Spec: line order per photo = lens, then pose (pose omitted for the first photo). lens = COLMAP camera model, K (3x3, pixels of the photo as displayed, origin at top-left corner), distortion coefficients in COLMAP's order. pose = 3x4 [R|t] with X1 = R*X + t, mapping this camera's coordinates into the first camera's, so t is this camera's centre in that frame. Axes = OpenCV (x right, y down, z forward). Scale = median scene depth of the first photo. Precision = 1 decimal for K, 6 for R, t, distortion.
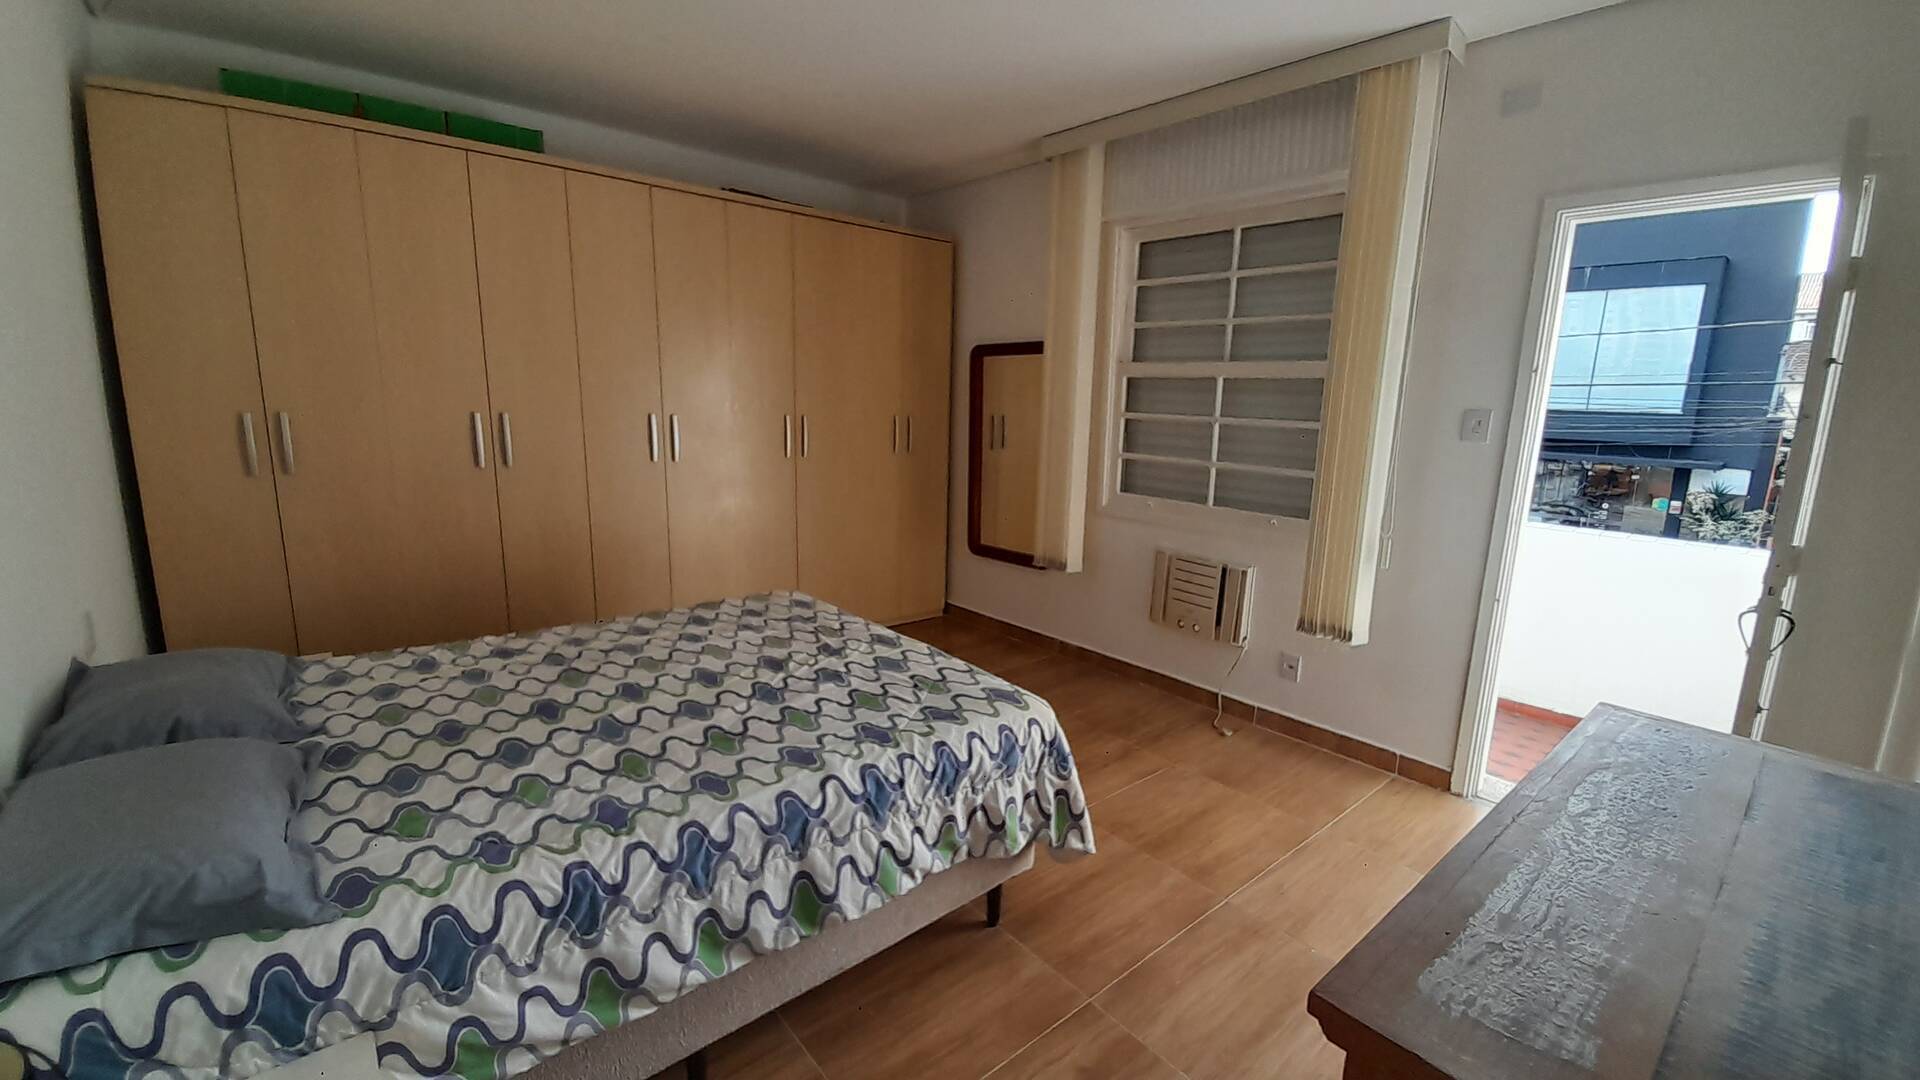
lens RADIAL K [[772.5, 0, 960.0], [0, 772.5, 540.0], [0, 0, 1]] dist [0.000038, -0.015202]
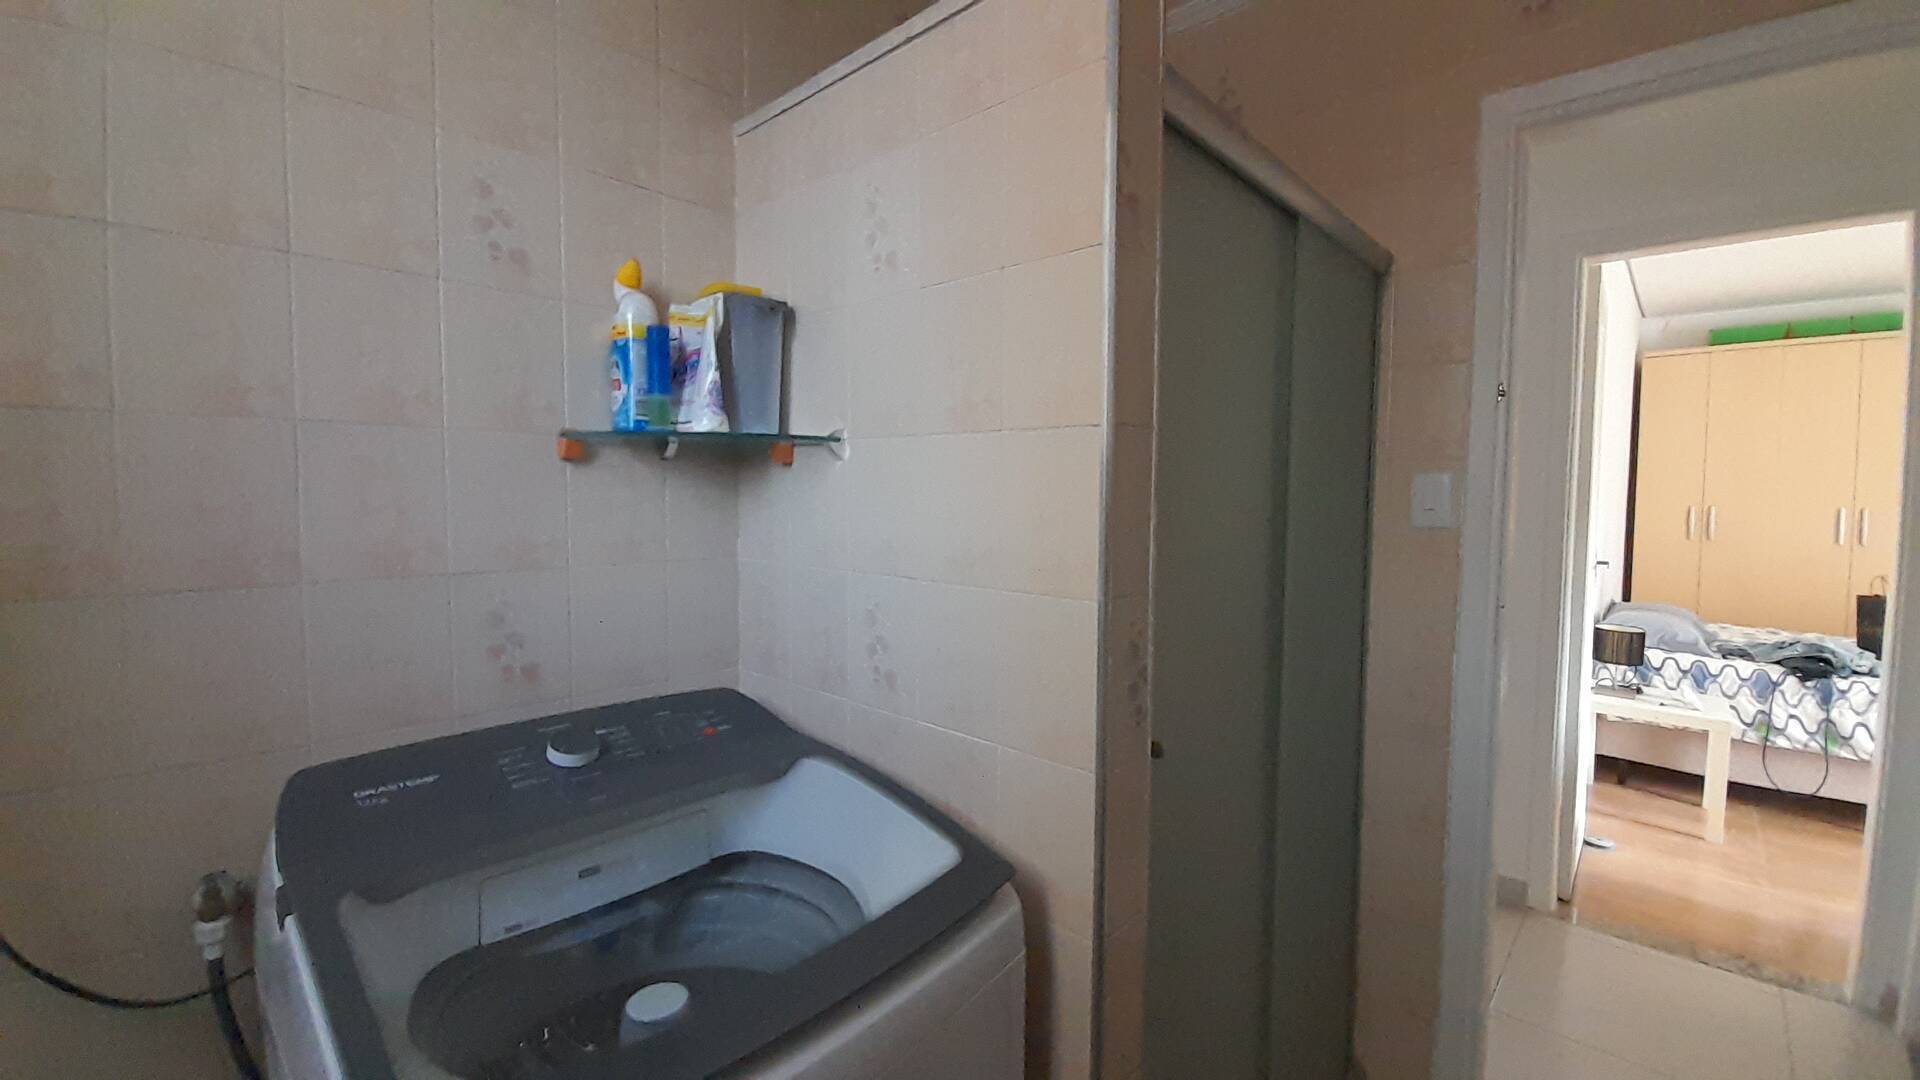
lens RADIAL K [[765.0, 0, 989.3], [0, 765.0, 535.7], [0, 0, 1]] dist [0.022215, -0.019190]
pose [[0.131649, 0.032203, -0.990773, 1.458705], [-0.194130, 0.980957, 0.006088, 0.460525], [0.972102, 0.191538, 0.135393, -1.888698]]
